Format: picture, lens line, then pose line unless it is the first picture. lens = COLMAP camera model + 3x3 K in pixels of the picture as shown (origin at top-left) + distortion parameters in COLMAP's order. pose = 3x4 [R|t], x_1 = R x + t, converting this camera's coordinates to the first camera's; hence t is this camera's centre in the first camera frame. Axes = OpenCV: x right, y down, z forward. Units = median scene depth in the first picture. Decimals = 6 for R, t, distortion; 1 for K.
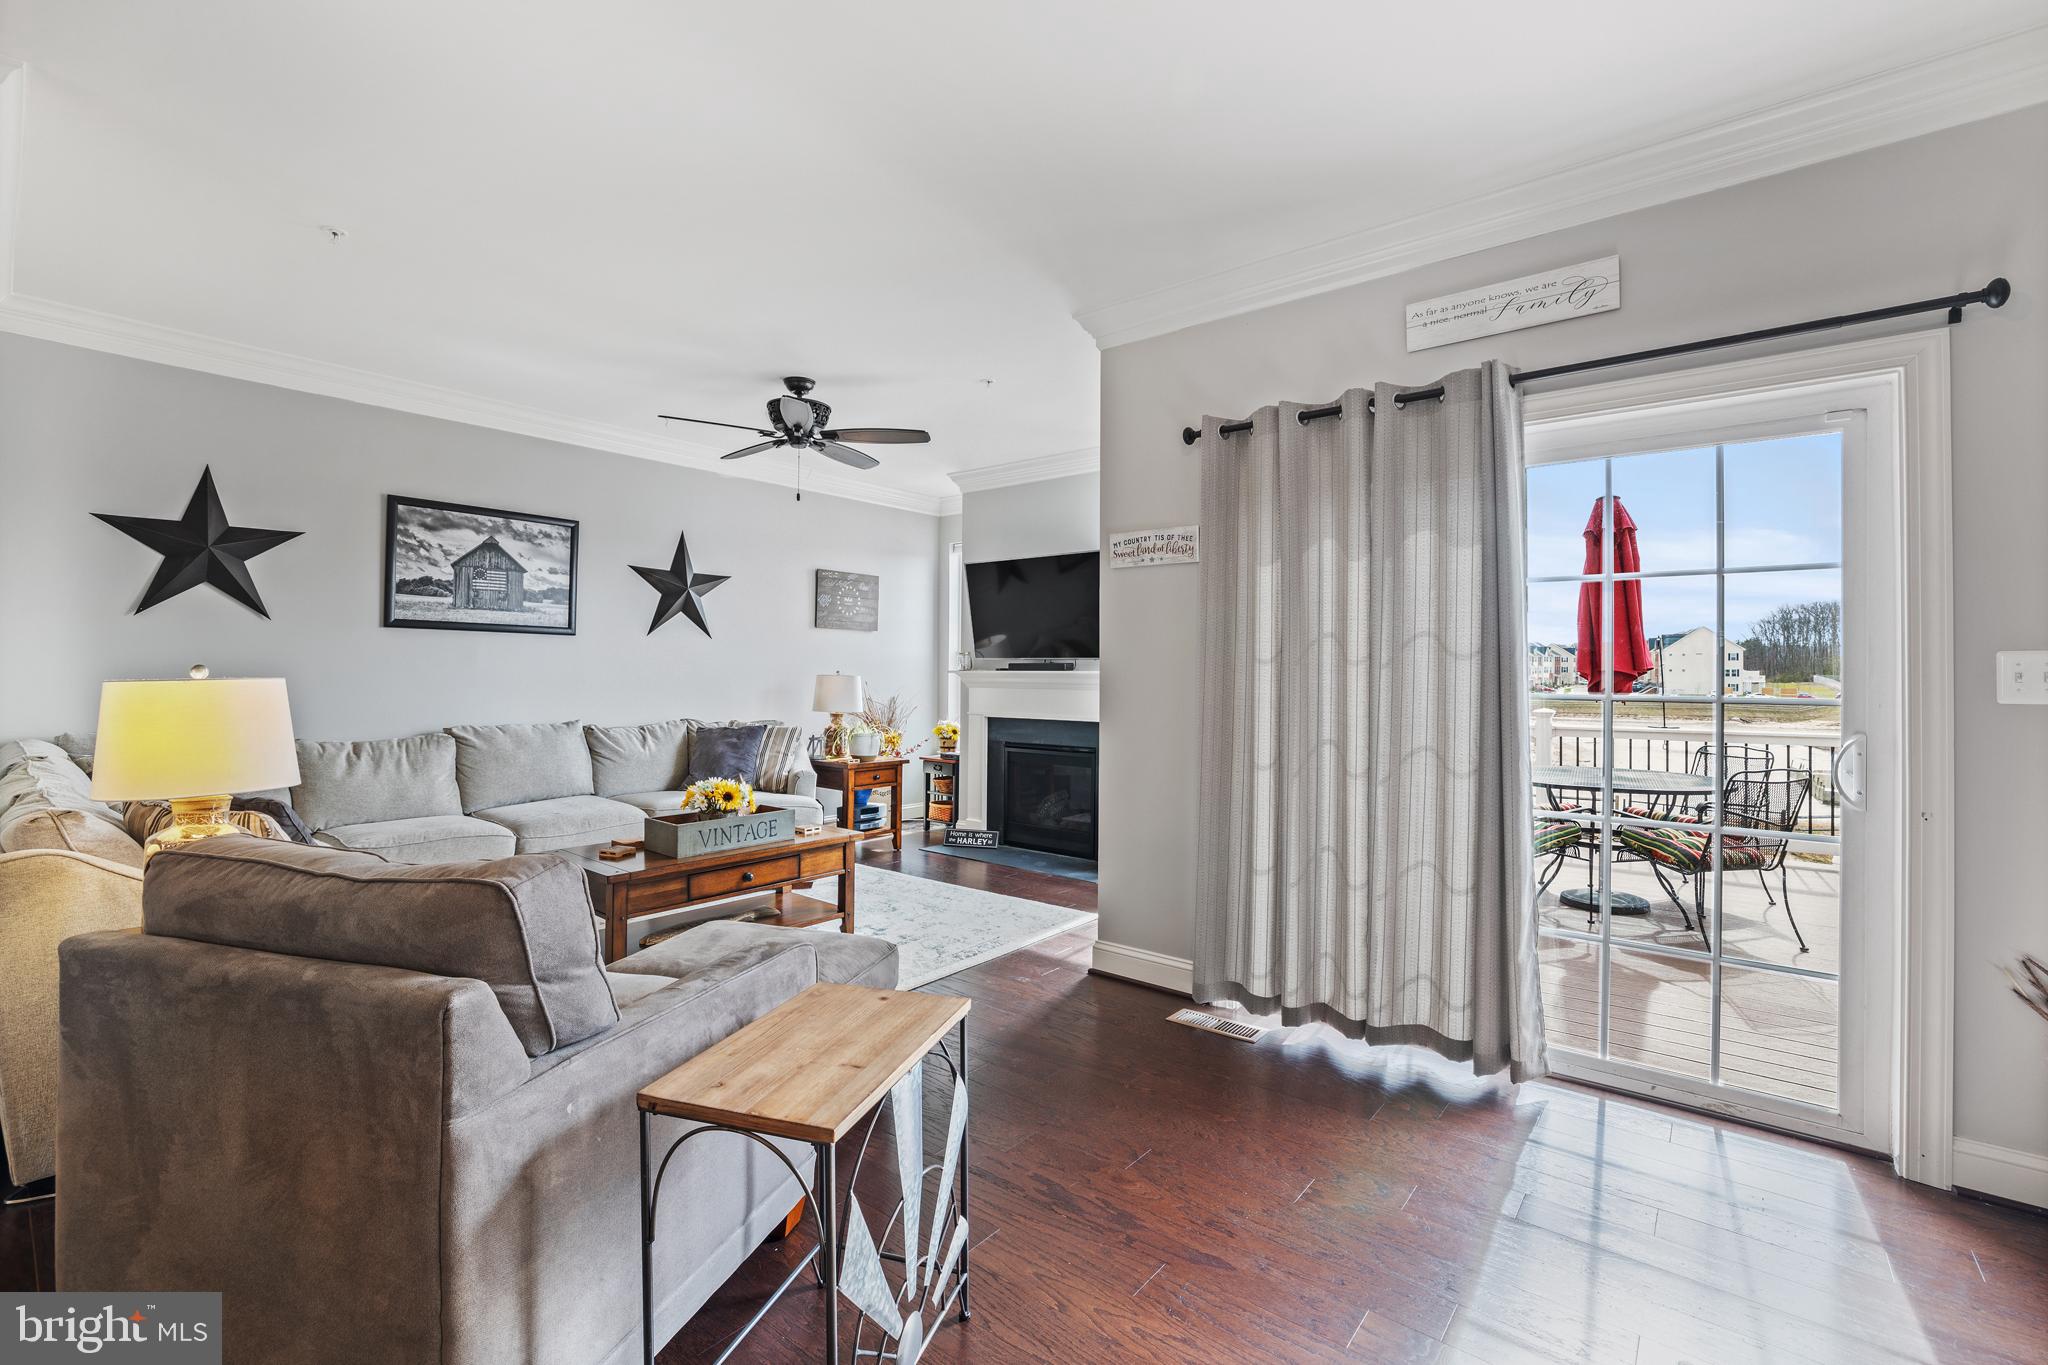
lens RADIAL K [[882.1, 0, 1031.8], [0, 882.1, 670.9], [0, 0, 1]] dist [-0.046348, 0.014054]
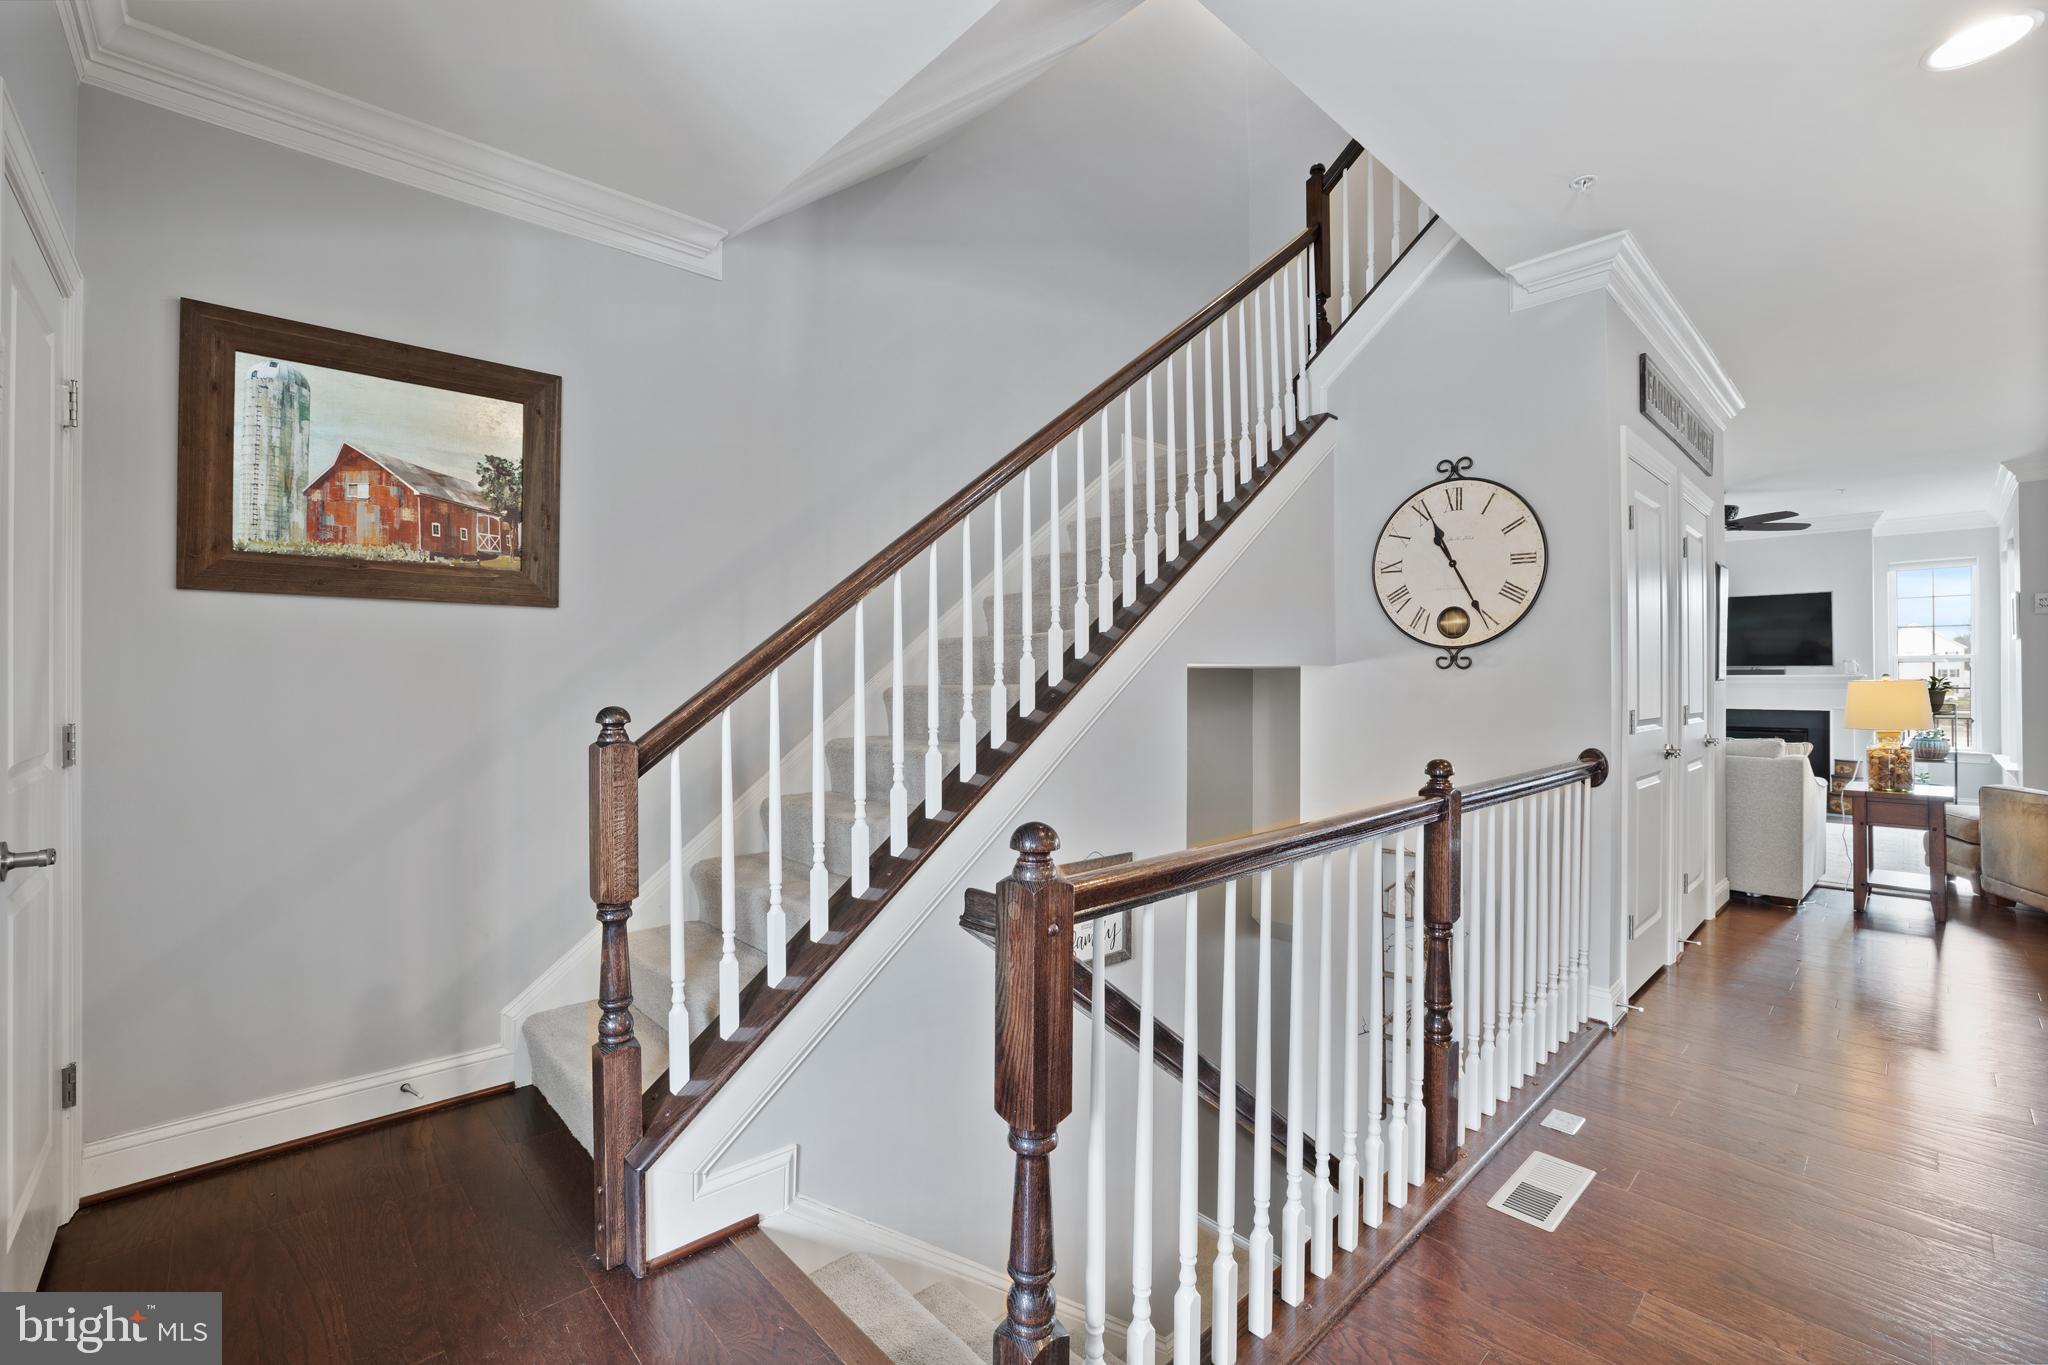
lens RADIAL K [[835.9, 0, 1029.4], [0, 835.9, 675.1], [0, 0, 1]] dist [-0.019829, -0.000026]
pose [[0.989510, -0.009172, -0.144172, -1.243036], [0.008391, 0.999947, -0.006024, -0.002900], [0.144219, 0.004751, 0.989534, -0.633754]]
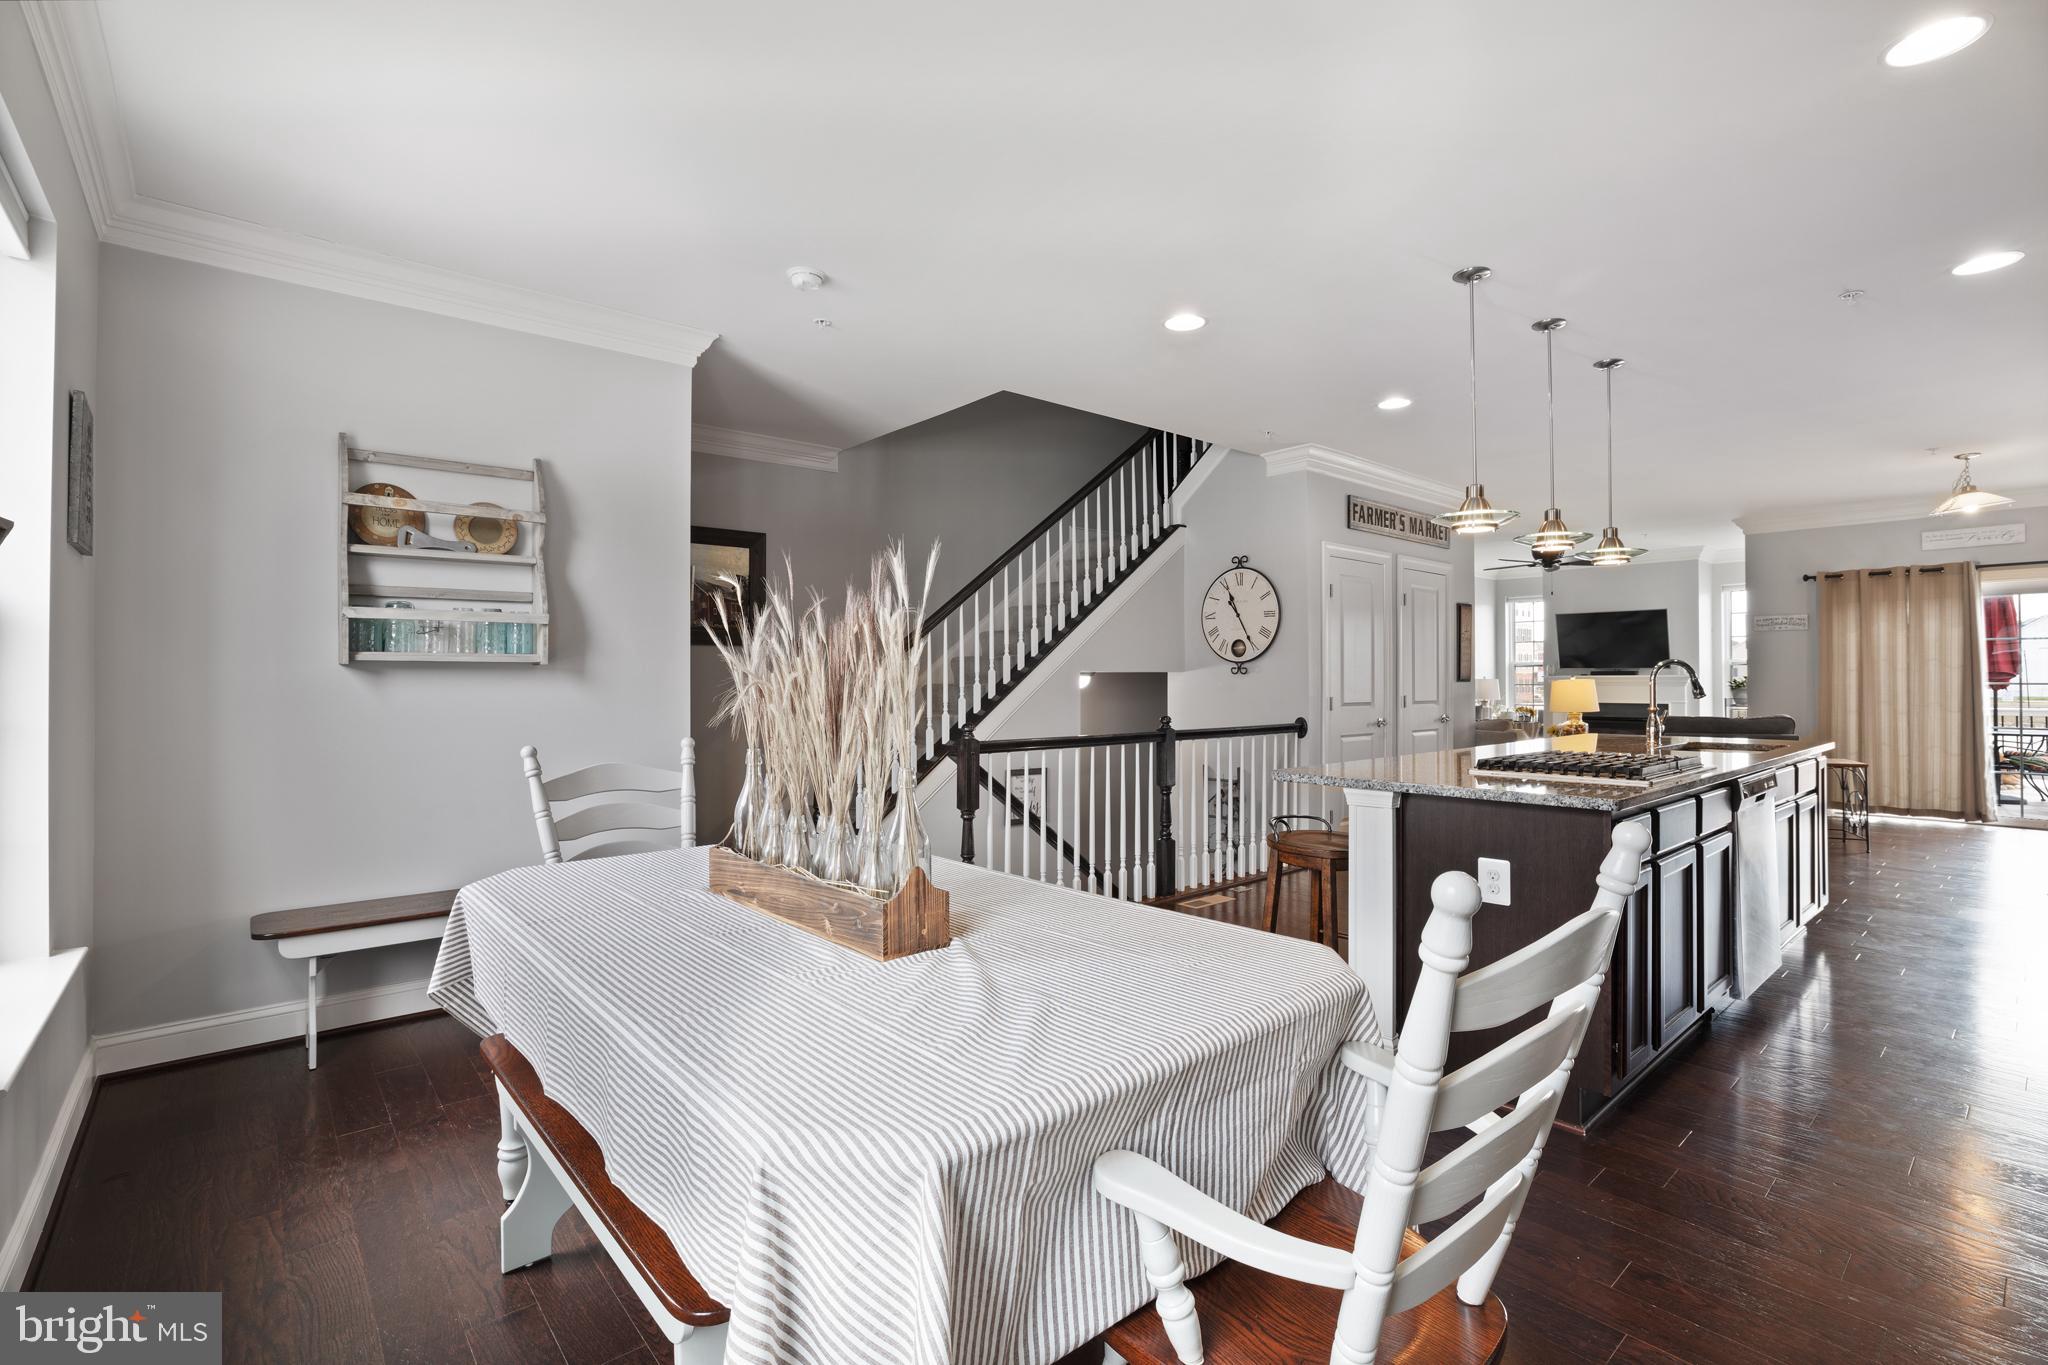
lens RADIAL K [[913.1, 0, 1052.6], [0, 913.1, 666.3], [0, 0, 1]] dist [-0.002720, 0.000957]
pose [[0.985990, -0.010605, -0.166465, -1.034990], [0.008782, 0.999893, -0.011684, -0.007498], [0.166572, 0.010058, 0.985978, -1.300708]]
